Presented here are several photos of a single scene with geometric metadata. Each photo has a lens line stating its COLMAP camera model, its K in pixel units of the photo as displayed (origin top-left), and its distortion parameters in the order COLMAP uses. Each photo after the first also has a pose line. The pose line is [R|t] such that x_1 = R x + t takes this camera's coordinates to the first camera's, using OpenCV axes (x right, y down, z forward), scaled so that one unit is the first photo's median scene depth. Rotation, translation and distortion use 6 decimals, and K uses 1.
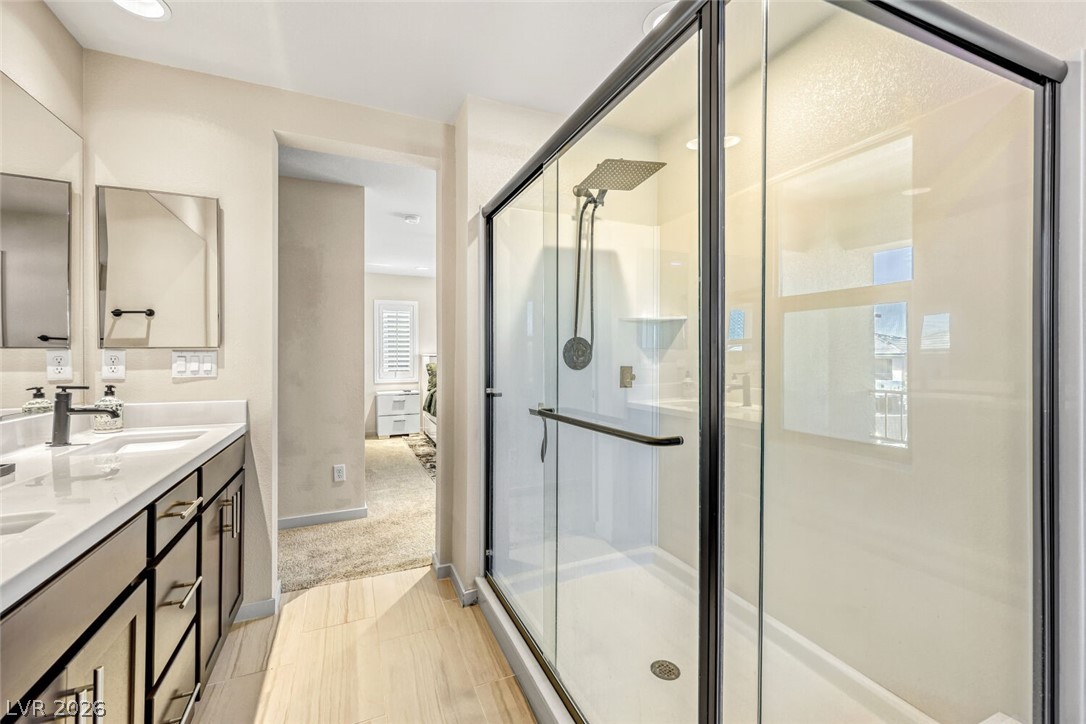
lens RADIAL K [[439.8, 0, 543.0], [0, 439.8, 362.0], [0, 0, 1]] dist [0.001477, 0.000260]
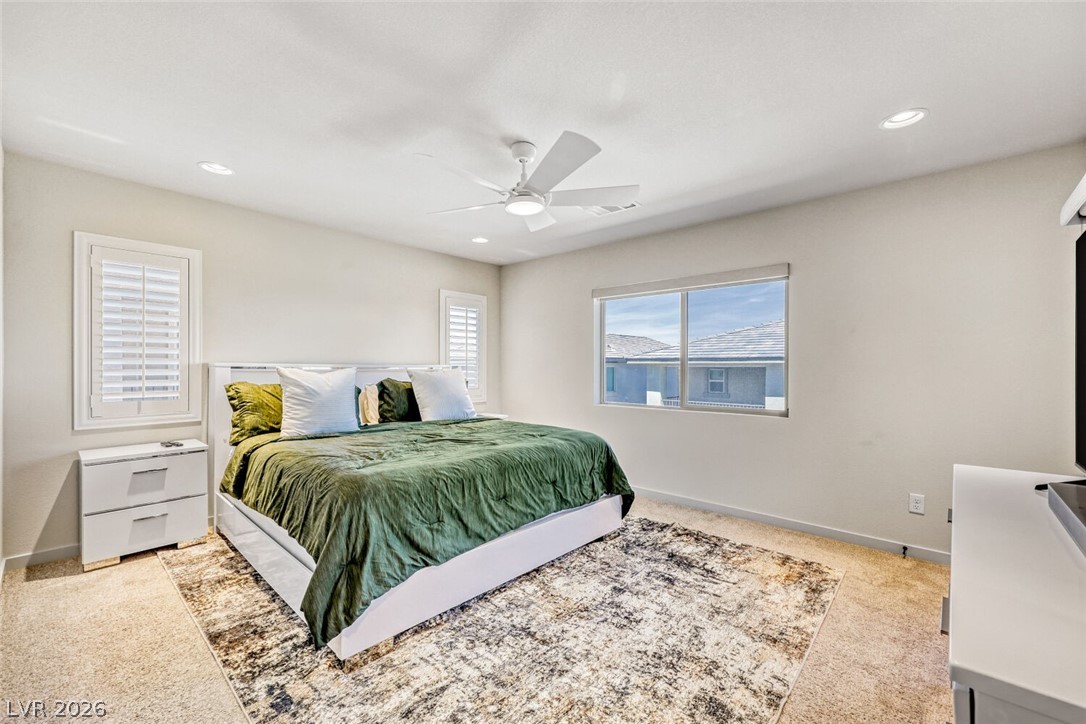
lens RADIAL K [[437.5, 0, 544.3], [0, 437.5, 377.1], [0, 0, 1]] dist [0.000237, 0.000137]
pose [[0.912954, 0.004695, 0.408036, -0.151187], [-0.004941, 0.999988, -0.000451, -0.005005], [-0.408033, -0.001605, 0.912966, 0.456801]]
